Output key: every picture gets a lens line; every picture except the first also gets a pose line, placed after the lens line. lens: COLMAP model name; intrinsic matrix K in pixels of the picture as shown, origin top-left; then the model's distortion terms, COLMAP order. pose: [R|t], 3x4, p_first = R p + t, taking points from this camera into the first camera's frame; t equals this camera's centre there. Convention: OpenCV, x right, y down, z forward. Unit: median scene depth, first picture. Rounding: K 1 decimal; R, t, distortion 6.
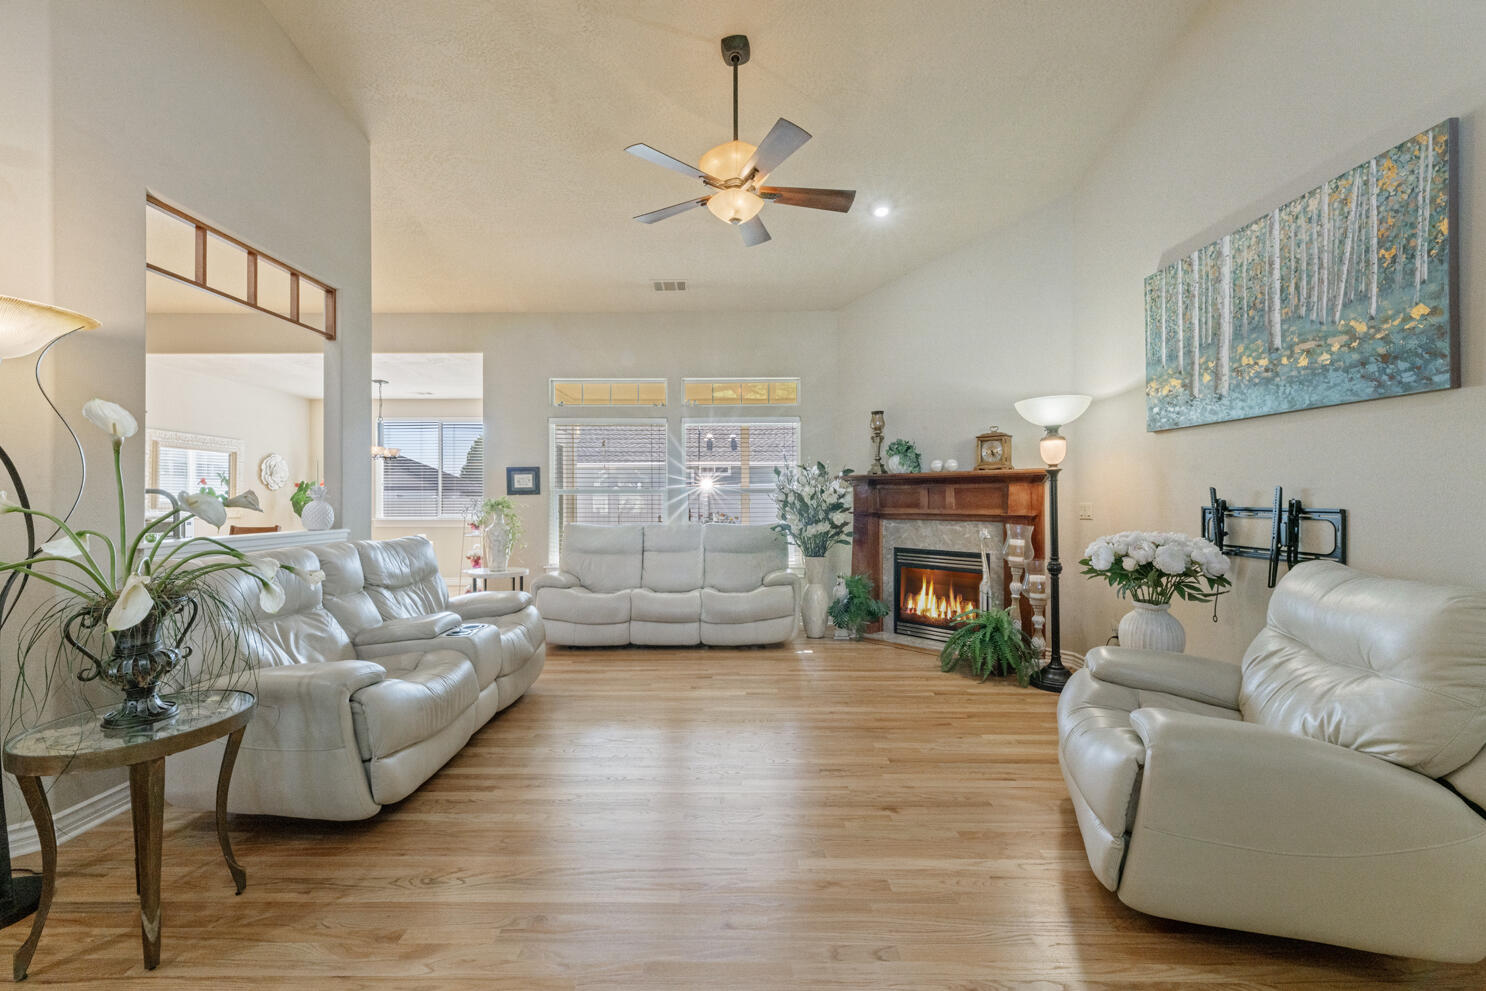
lens RADIAL K [[595.7, 0, 738.7], [0, 595.7, 496.9], [0, 0, 1]] dist [0.000852, -0.000770]
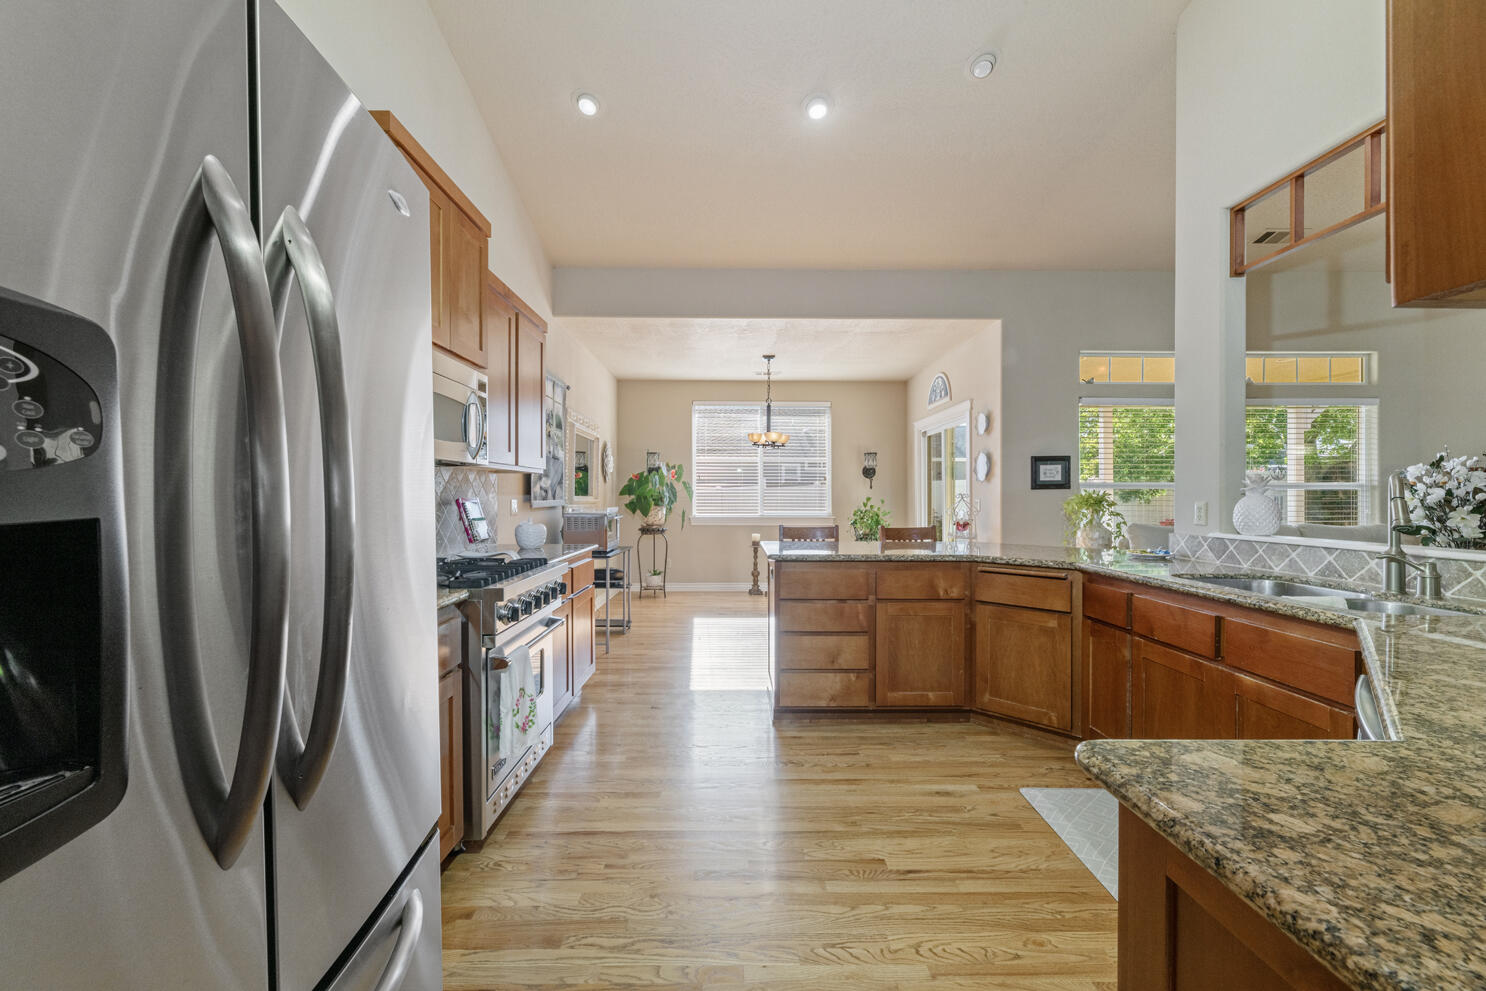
lens RADIAL K [[595.7, 0, 740.9], [0, 595.7, 490.2], [0, 0, 1]] dist [0.000852, -0.000770]
pose [[0.999824, 0.005470, 0.017967, -1.226049], [-0.005382, 0.999973, -0.004924, 0.006922], [-0.017994, 0.004826, 0.999826, 0.255790]]
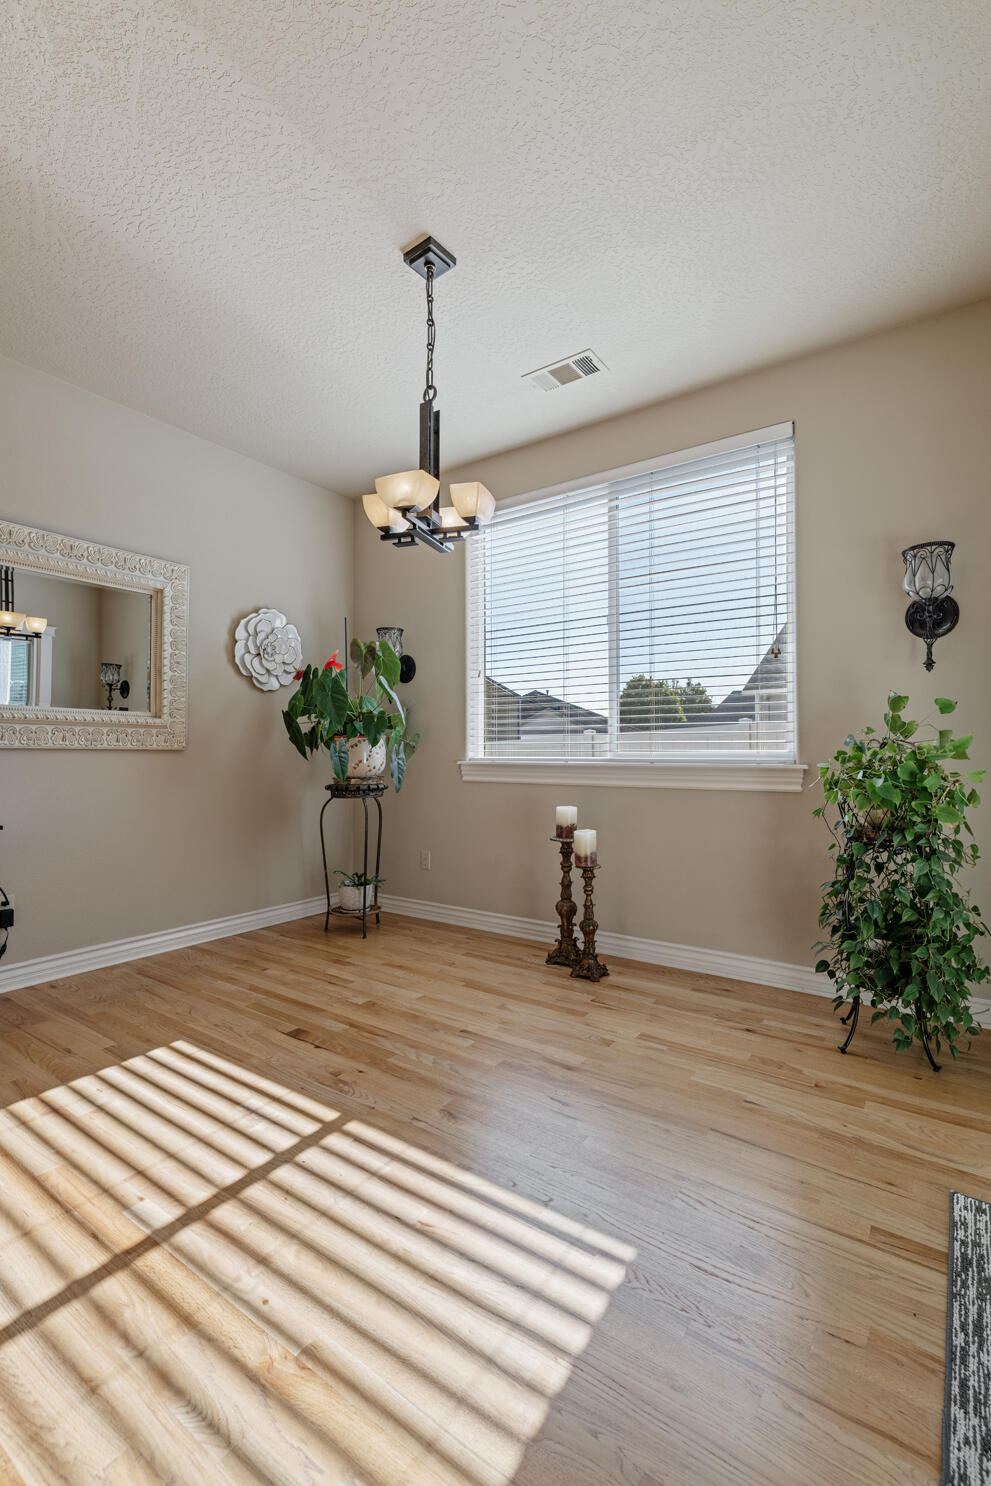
lens RADIAL K [[639.1, 0, 484.7], [0, 639.1, 742.1], [0, 0, 1]] dist [-0.001349, 0.000021]
pose [[0.812351, -0.004860, -0.583149, -0.765954], [-0.000172, 0.999963, -0.008573, 0.062148], [0.583169, 0.007065, 0.812320, 1.448186]]
